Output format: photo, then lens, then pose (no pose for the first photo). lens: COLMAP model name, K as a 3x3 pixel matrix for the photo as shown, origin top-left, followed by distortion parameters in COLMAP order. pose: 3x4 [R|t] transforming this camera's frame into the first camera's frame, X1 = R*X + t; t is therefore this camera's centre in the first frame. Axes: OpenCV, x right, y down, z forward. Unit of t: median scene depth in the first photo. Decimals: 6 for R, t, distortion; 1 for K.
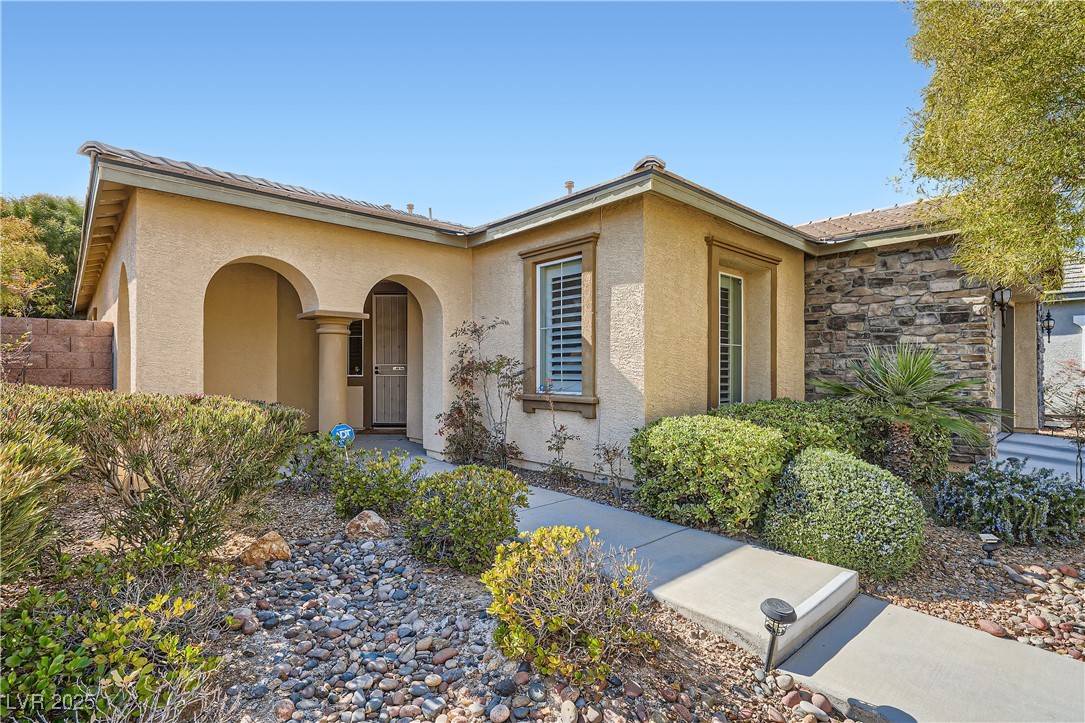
lens RADIAL K [[524.5, 0, 538.7], [0, 524.5, 365.7], [0, 0, 1]] dist [0.001902, -0.000925]
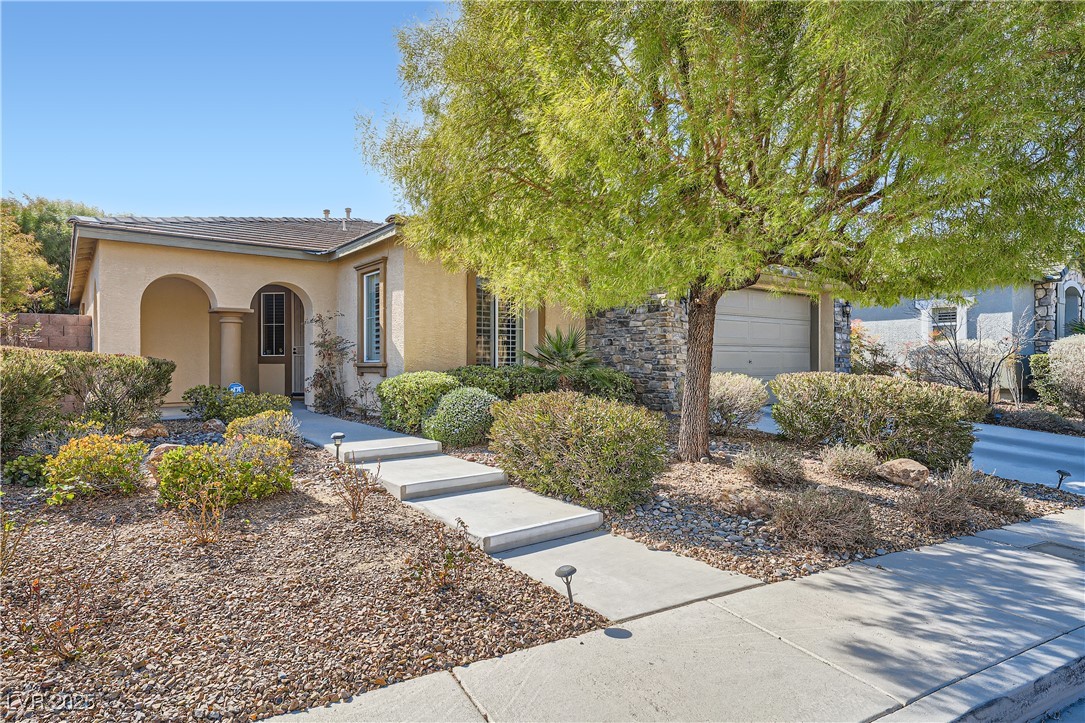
lens RADIAL K [[601.0, 0, 546.2], [0, 601.0, 360.6], [0, 0, 1]] dist [-0.000734, 0.001576]
pose [[0.998331, -0.003550, -0.057646, 0.602461], [0.003919, 0.999972, 0.006306, 0.039331], [0.057622, -0.006521, 0.998317, -0.656200]]
